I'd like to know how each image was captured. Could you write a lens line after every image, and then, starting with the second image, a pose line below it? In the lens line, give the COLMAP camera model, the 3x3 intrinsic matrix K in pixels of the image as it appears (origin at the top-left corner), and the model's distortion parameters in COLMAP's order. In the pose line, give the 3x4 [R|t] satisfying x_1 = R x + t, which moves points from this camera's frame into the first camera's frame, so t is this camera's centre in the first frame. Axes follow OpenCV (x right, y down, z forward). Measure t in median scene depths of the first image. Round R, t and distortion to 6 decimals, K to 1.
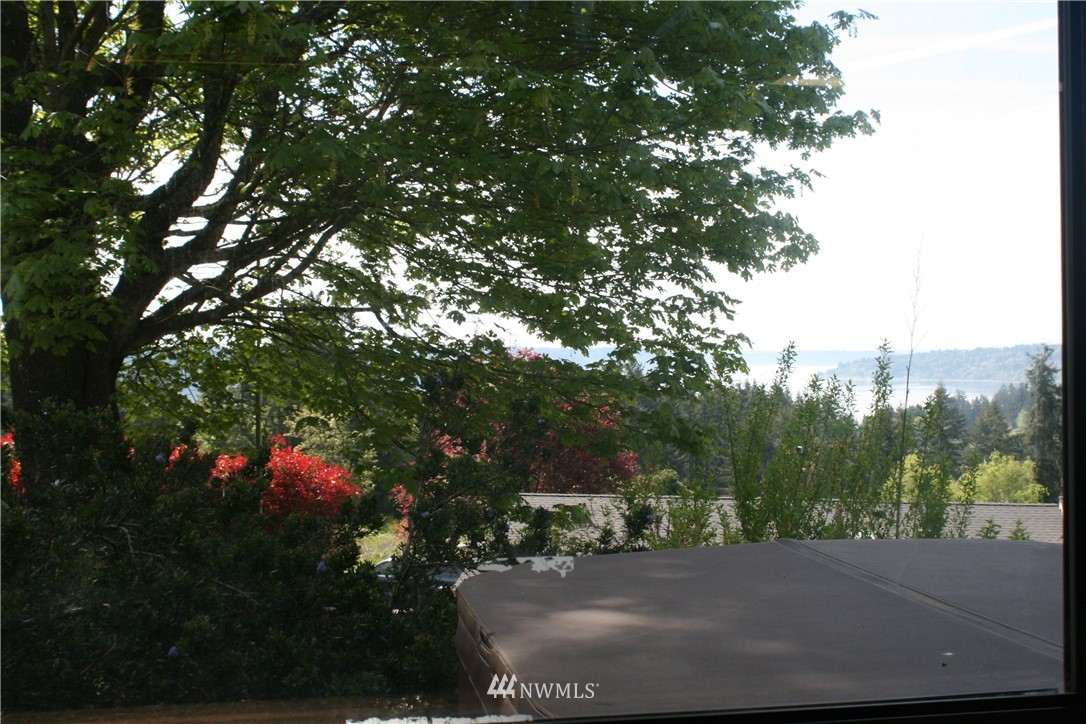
lens RADIAL K [[1449.3, 0, 543.3], [0, 1449.3, 357.5], [0, 0, 1]] dist [-0.039416, 0.000000]
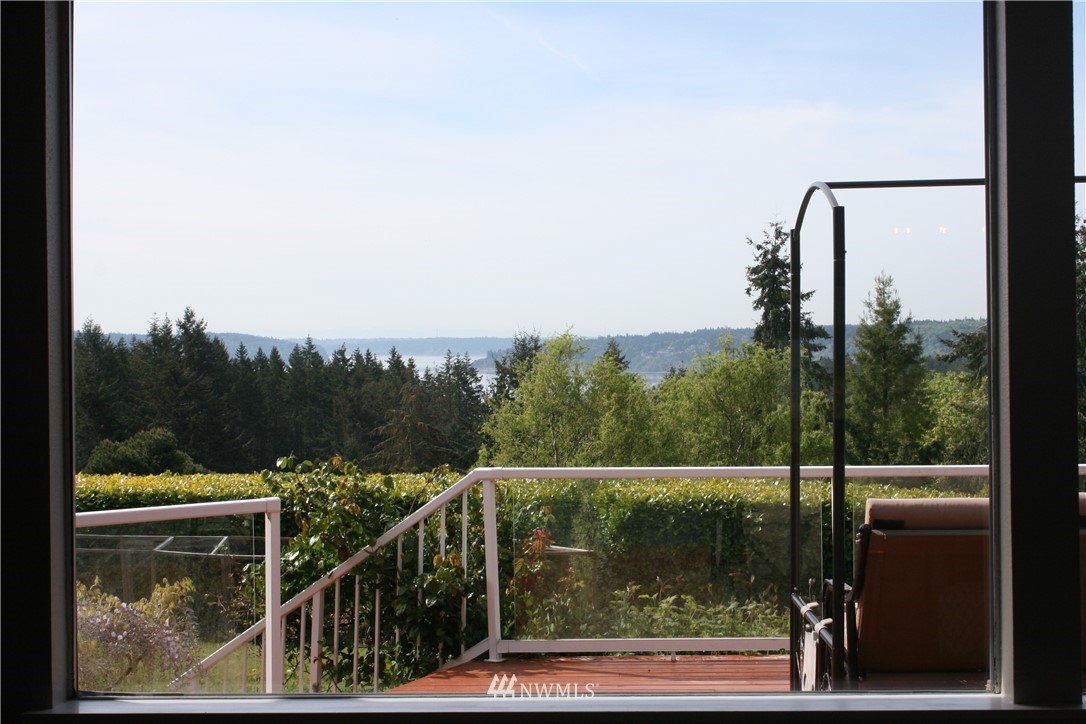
lens RADIAL K [[1773.0, 0, 541.0], [0, 1773.0, 361.9], [0, 0, 1]] dist [0.065368, 0.000000]
pose [[0.973703, 0.002311, 0.227811, 0.491556], [-0.003668, 0.999978, 0.005534, 0.318966], [-0.227793, -0.006224, 0.973690, 1.848720]]
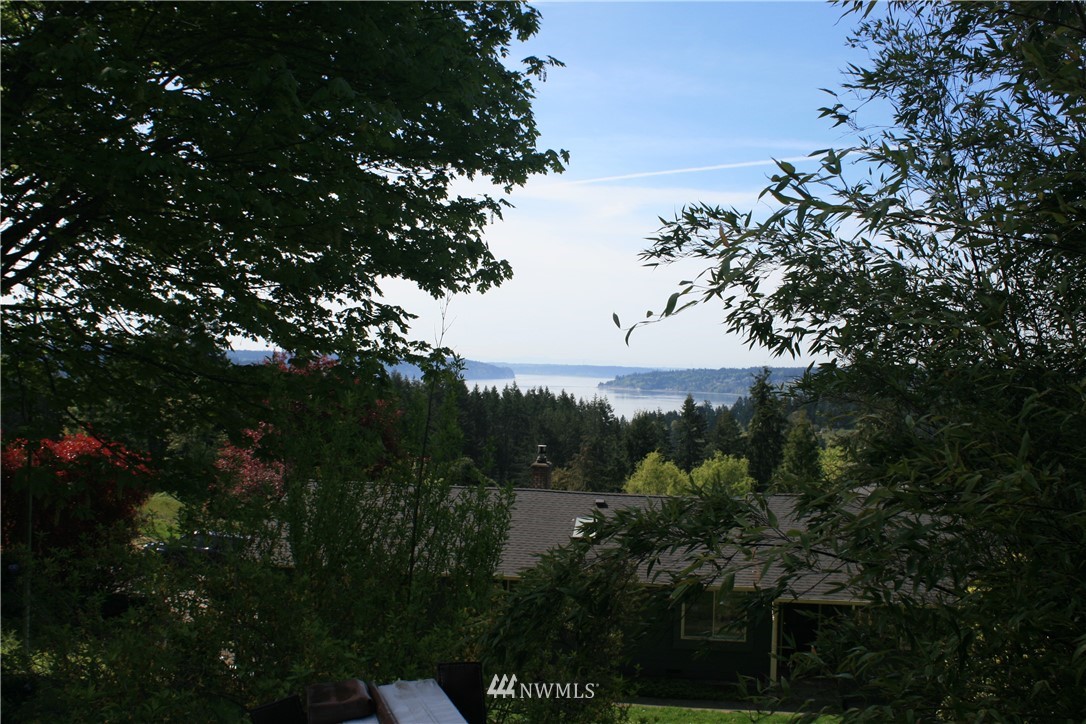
lens RADIAL K [[1151.0, 0, 548.5], [0, 1151.0, 366.8], [0, 0, 1]] dist [-0.058046, 0.000000]
pose [[0.989352, 0.035491, 0.141152, 0.092942], [-0.035517, 0.999366, -0.002332, -0.002717], [-0.141145, -0.002706, 0.989985, 0.121664]]
